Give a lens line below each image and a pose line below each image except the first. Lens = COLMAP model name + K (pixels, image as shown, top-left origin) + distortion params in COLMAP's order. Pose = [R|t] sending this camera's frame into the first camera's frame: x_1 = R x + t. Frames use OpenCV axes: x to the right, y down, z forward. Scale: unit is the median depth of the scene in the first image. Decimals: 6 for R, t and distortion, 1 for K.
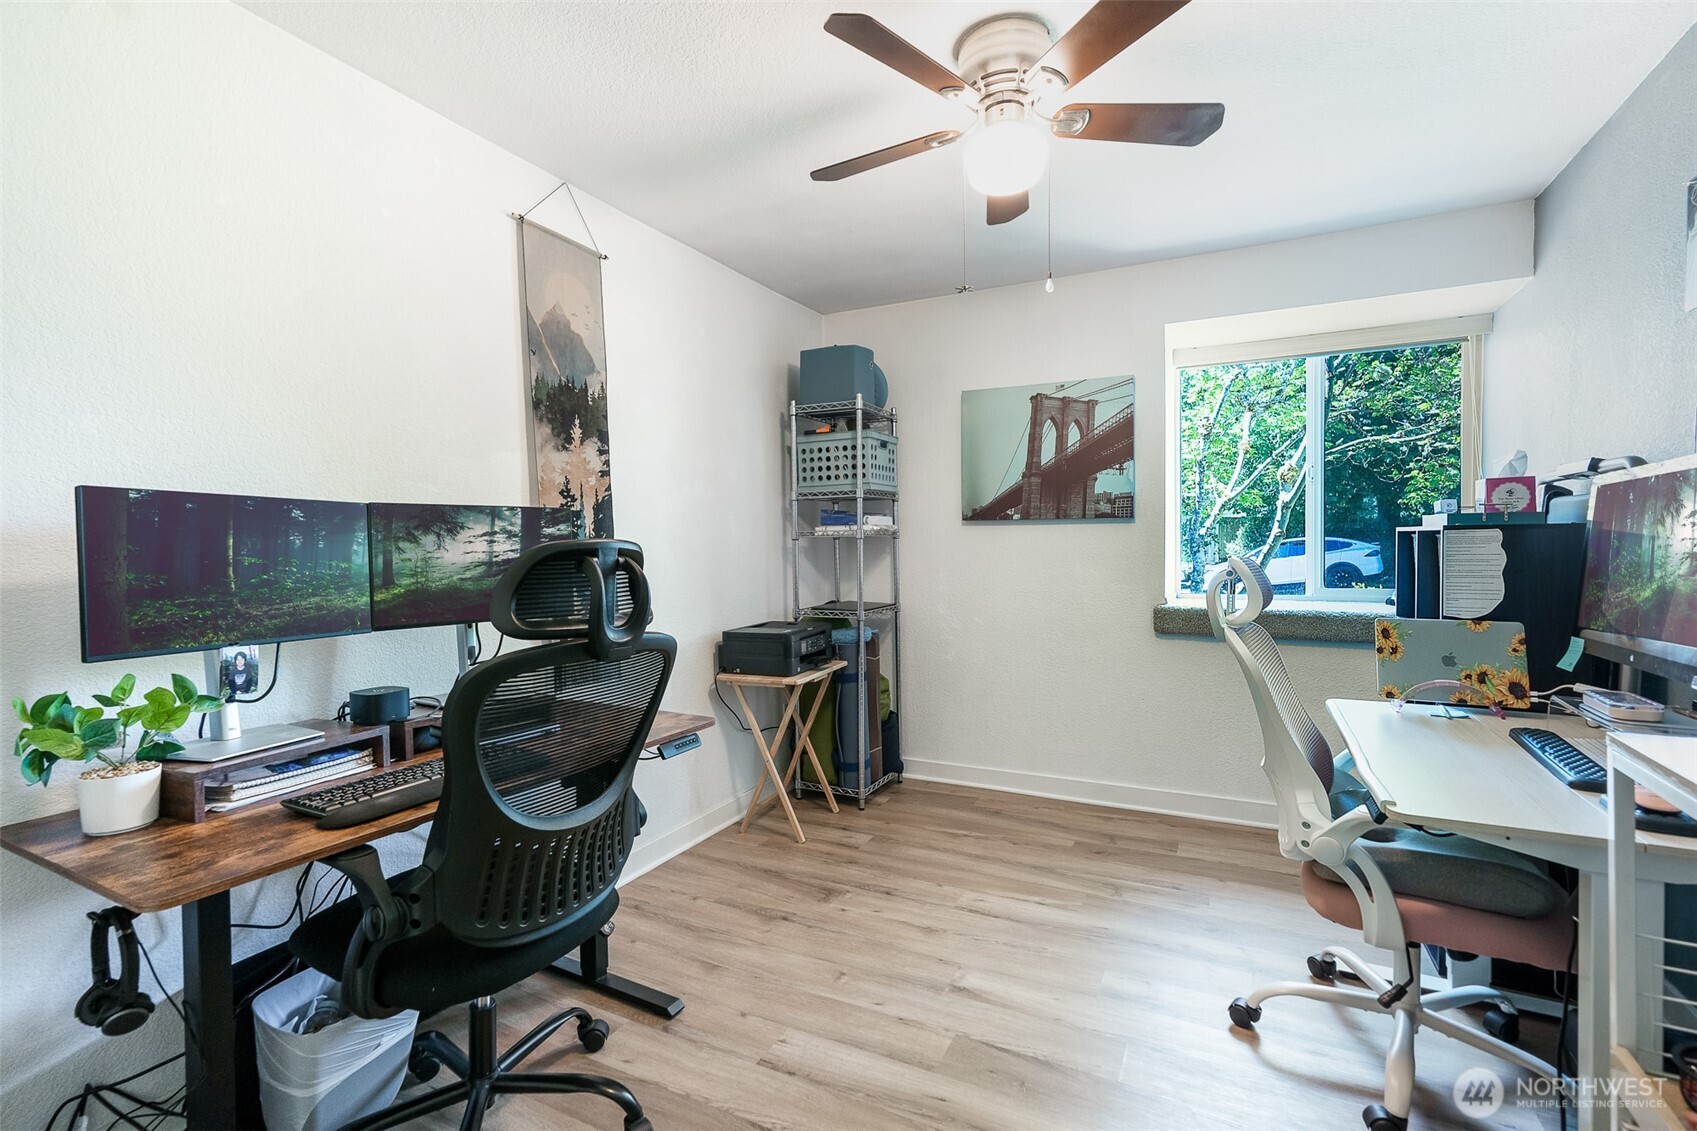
lens RADIAL K [[775.3, 0, 848.0], [0, 775.3, 563.1], [0, 0, 1]] dist [0.009263, 0.002511]
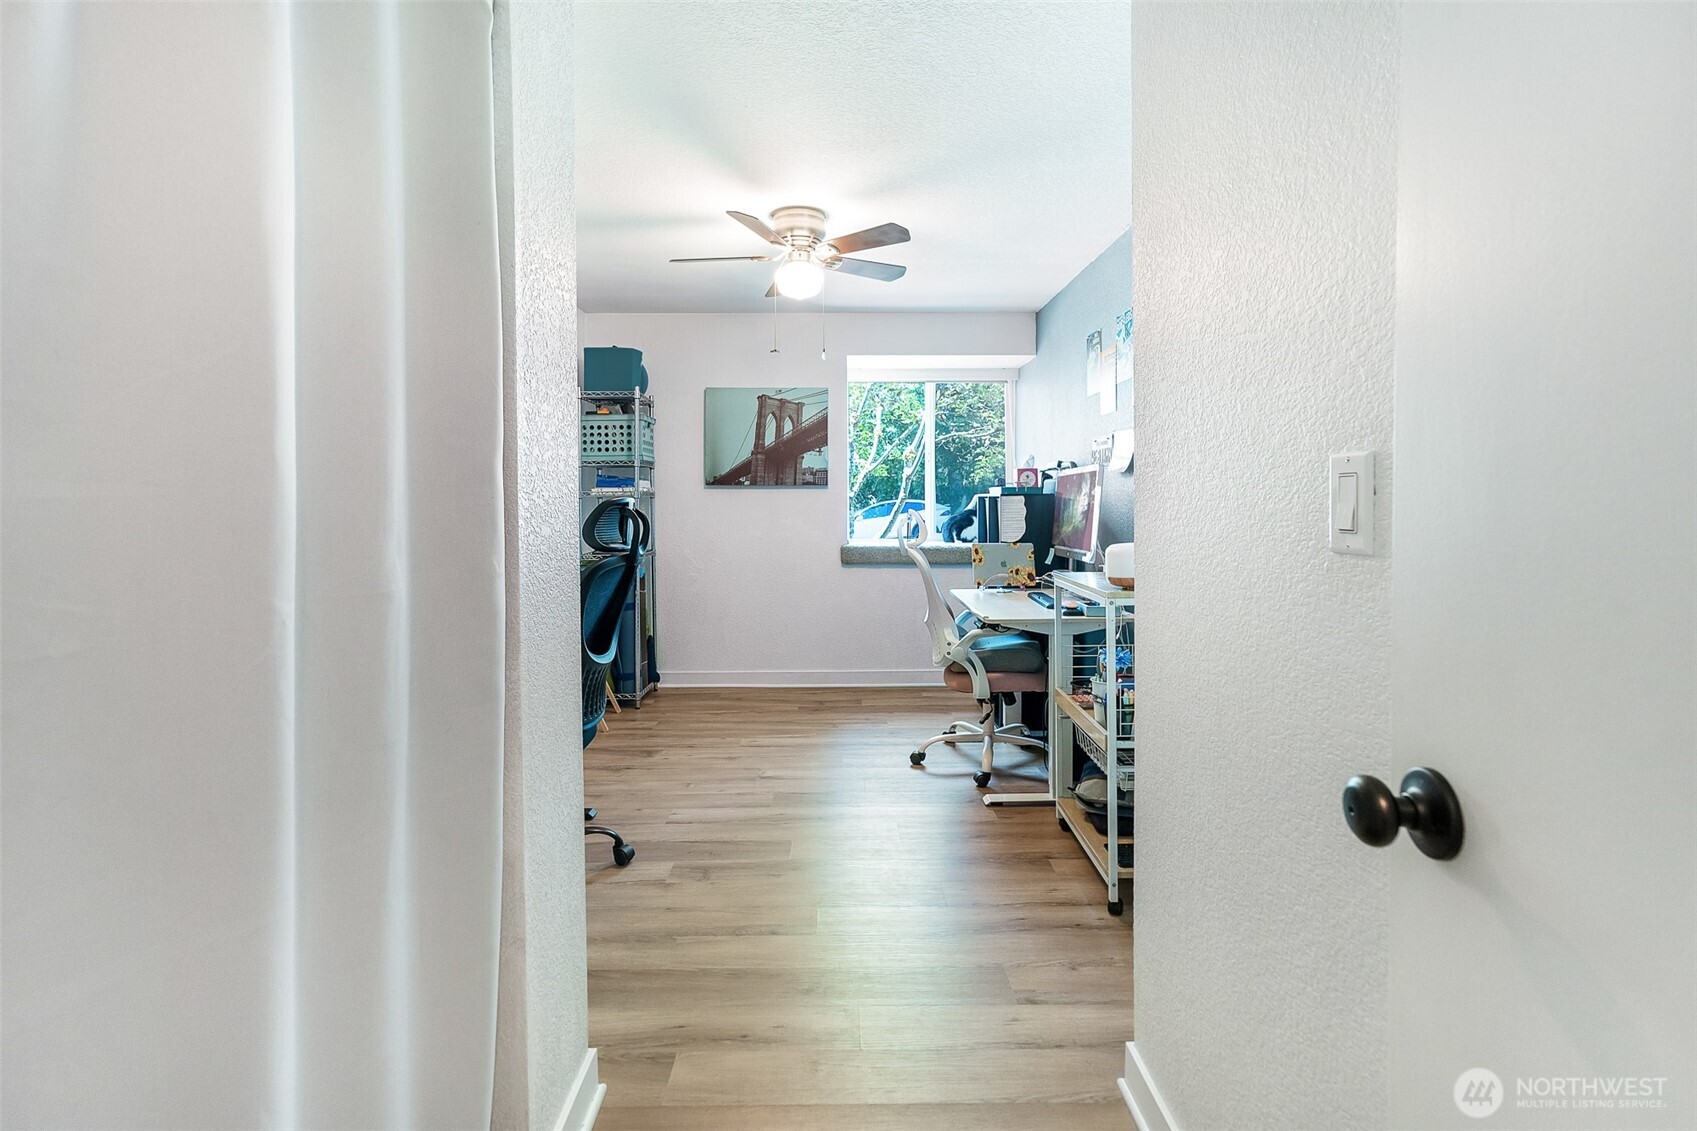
lens RADIAL K [[775.3, 0, 854.3], [0, 775.3, 507.9], [0, 0, 1]] dist [0.009263, 0.002511]
pose [[0.888595, 0.001483, 0.458690, -0.254030], [0.007364, 0.999820, -0.017498, 0.009676], [-0.458633, 0.018926, 0.888424, -0.311823]]
